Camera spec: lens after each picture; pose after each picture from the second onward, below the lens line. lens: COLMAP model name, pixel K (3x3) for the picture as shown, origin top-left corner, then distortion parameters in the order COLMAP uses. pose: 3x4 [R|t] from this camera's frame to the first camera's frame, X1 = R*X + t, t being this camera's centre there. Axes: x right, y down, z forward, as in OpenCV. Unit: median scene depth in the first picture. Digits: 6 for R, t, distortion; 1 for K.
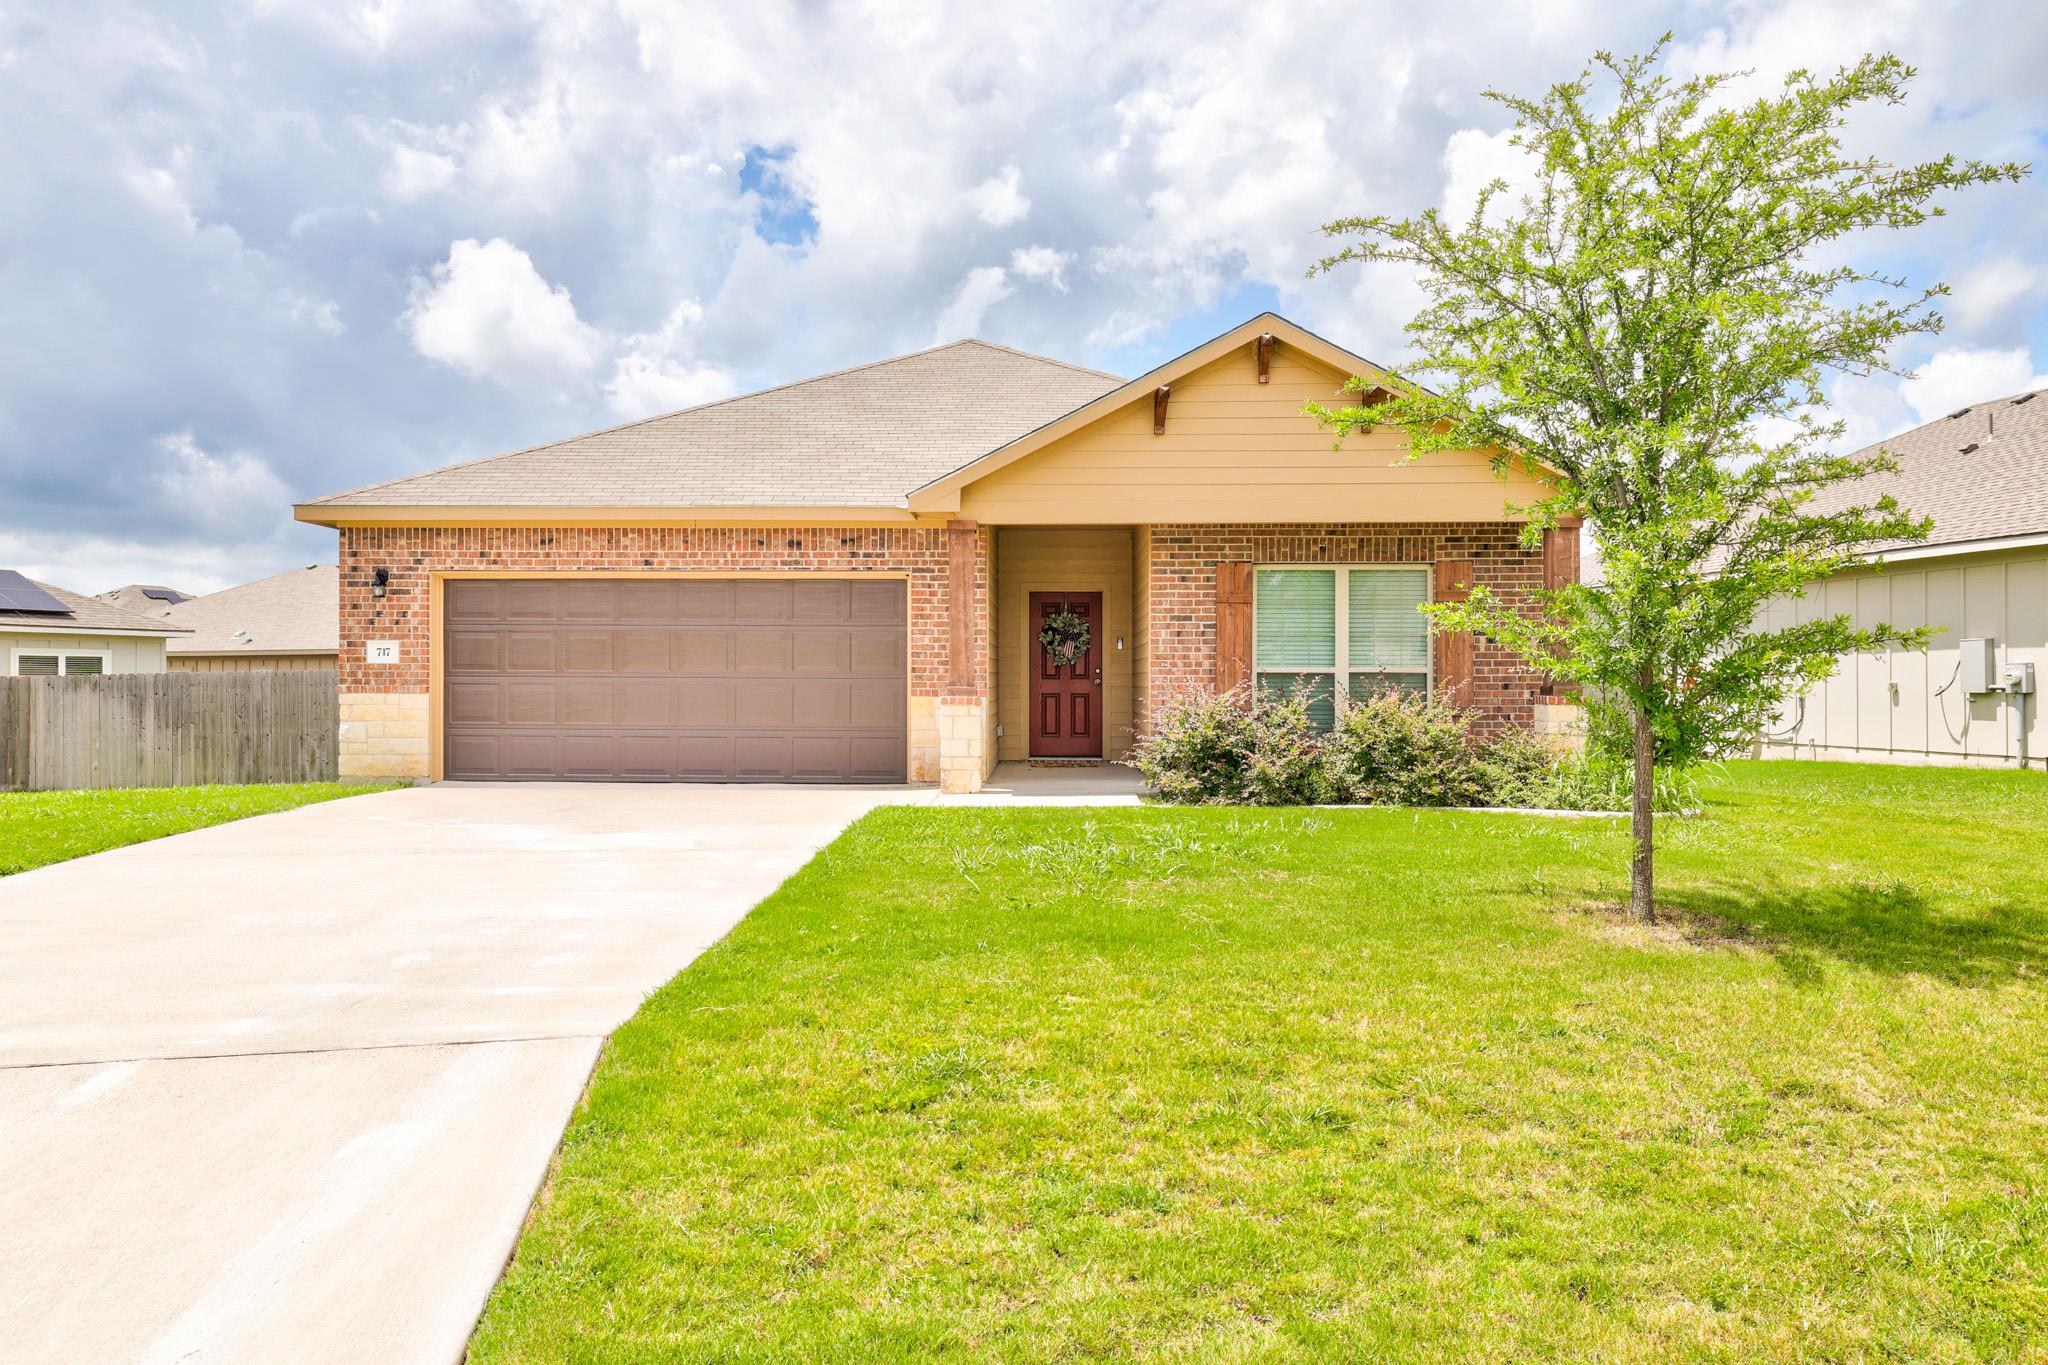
lens RADIAL K [[1395.3, 0, 1022.1], [0, 1395.3, 688.9], [0, 0, 1]] dist [0.008621, 0.002133]
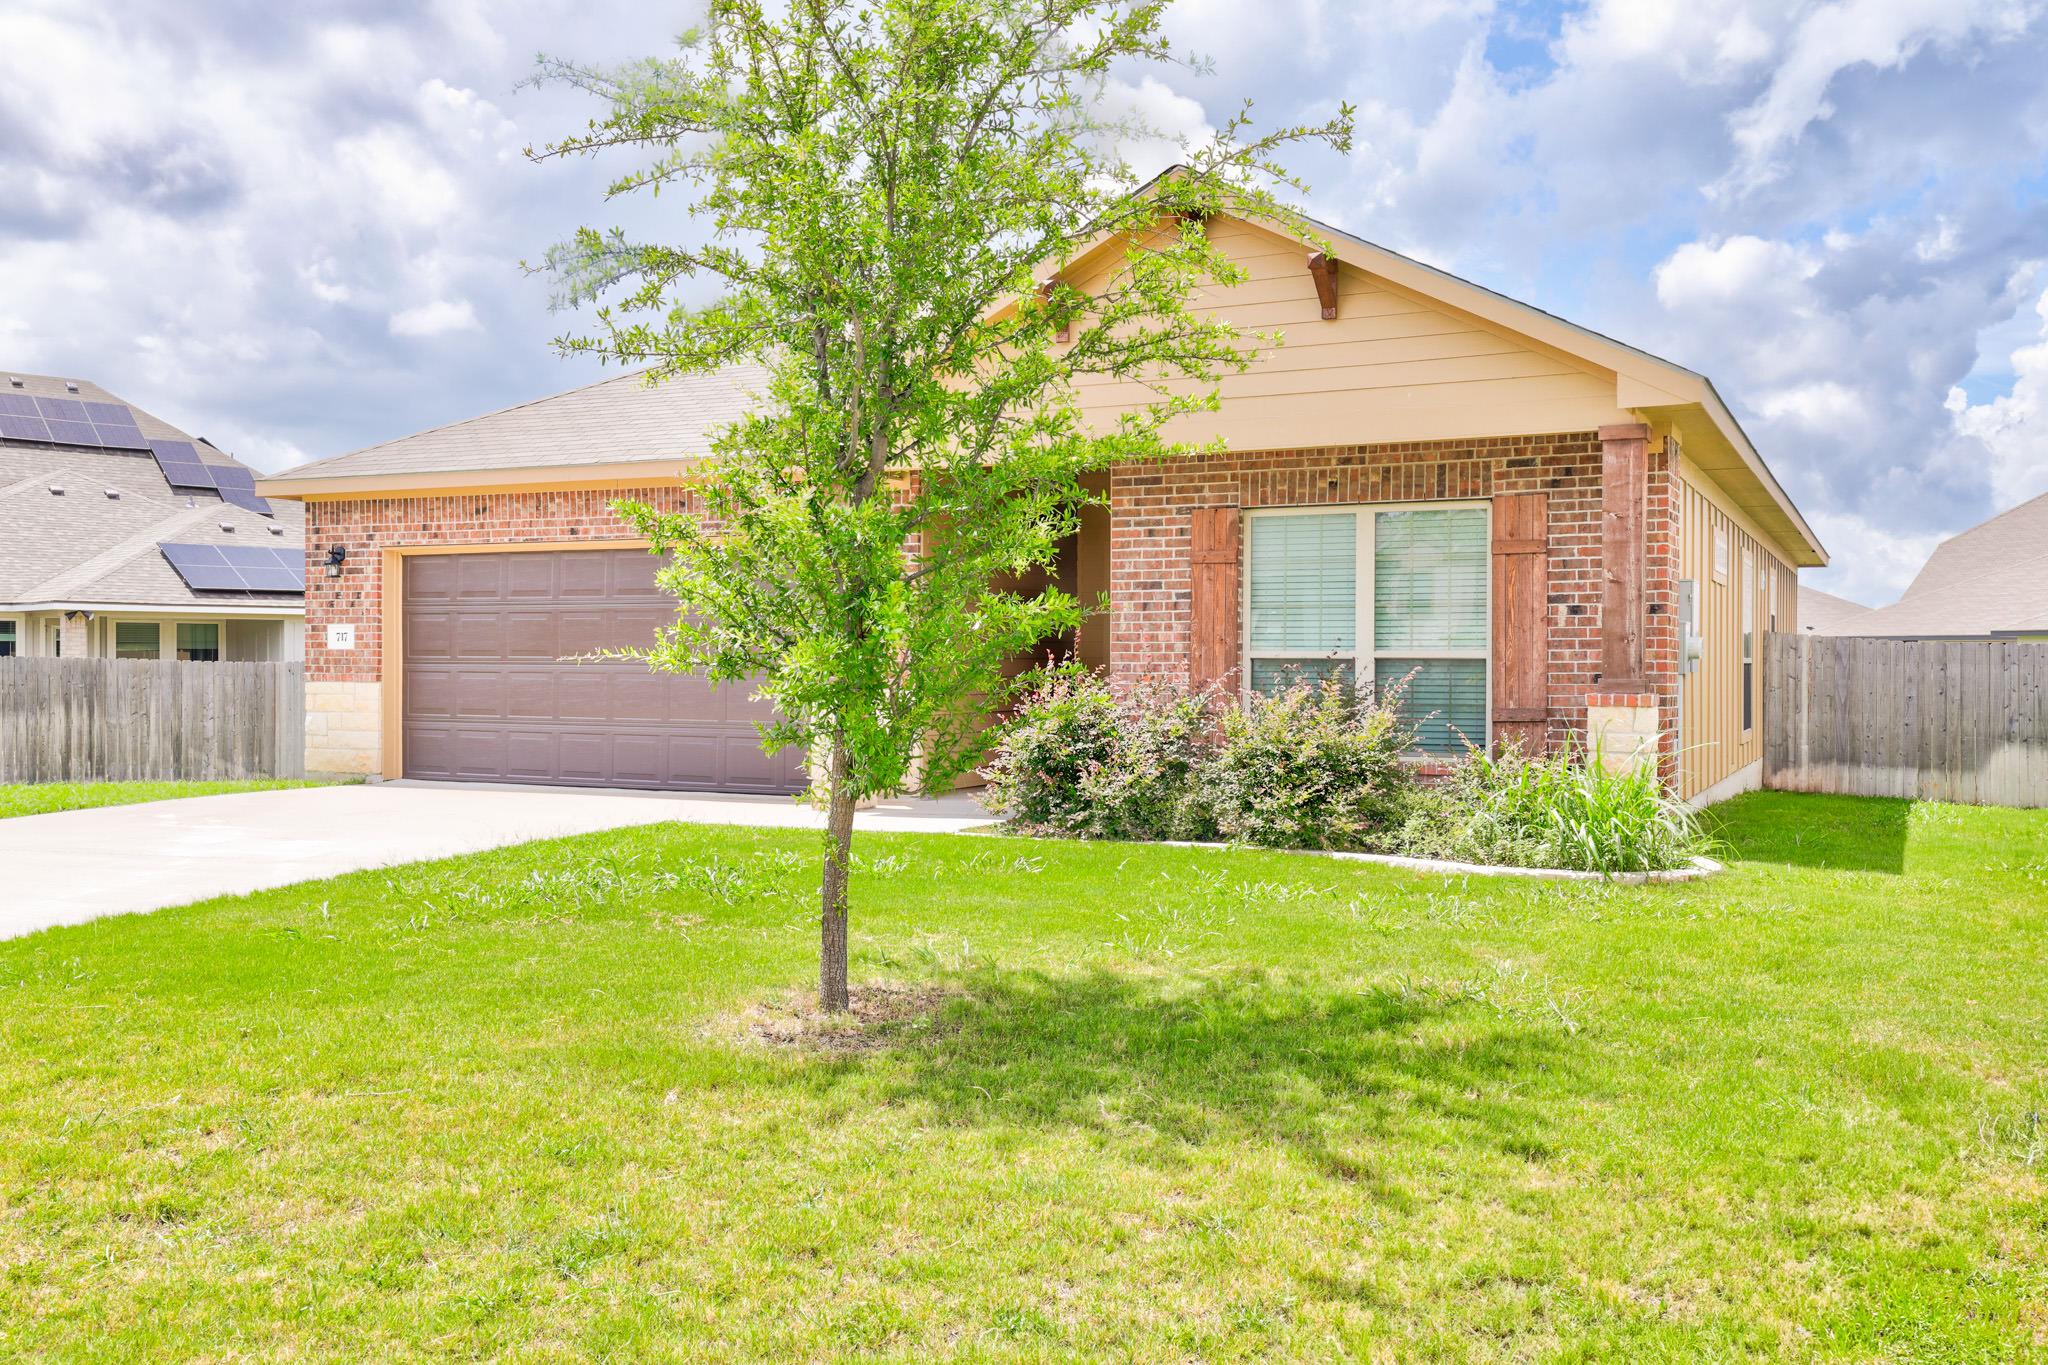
lens RADIAL K [[1923.0, 0, 1018.6], [0, 1923.0, 679.2], [0, 0, 1]] dist [0.066284, 0.000000]
pose [[0.902301, 0.003570, -0.431093, 0.492315], [-0.001704, 0.999987, 0.004714, -0.005363], [0.431104, -0.003519, 0.902295, 0.044581]]
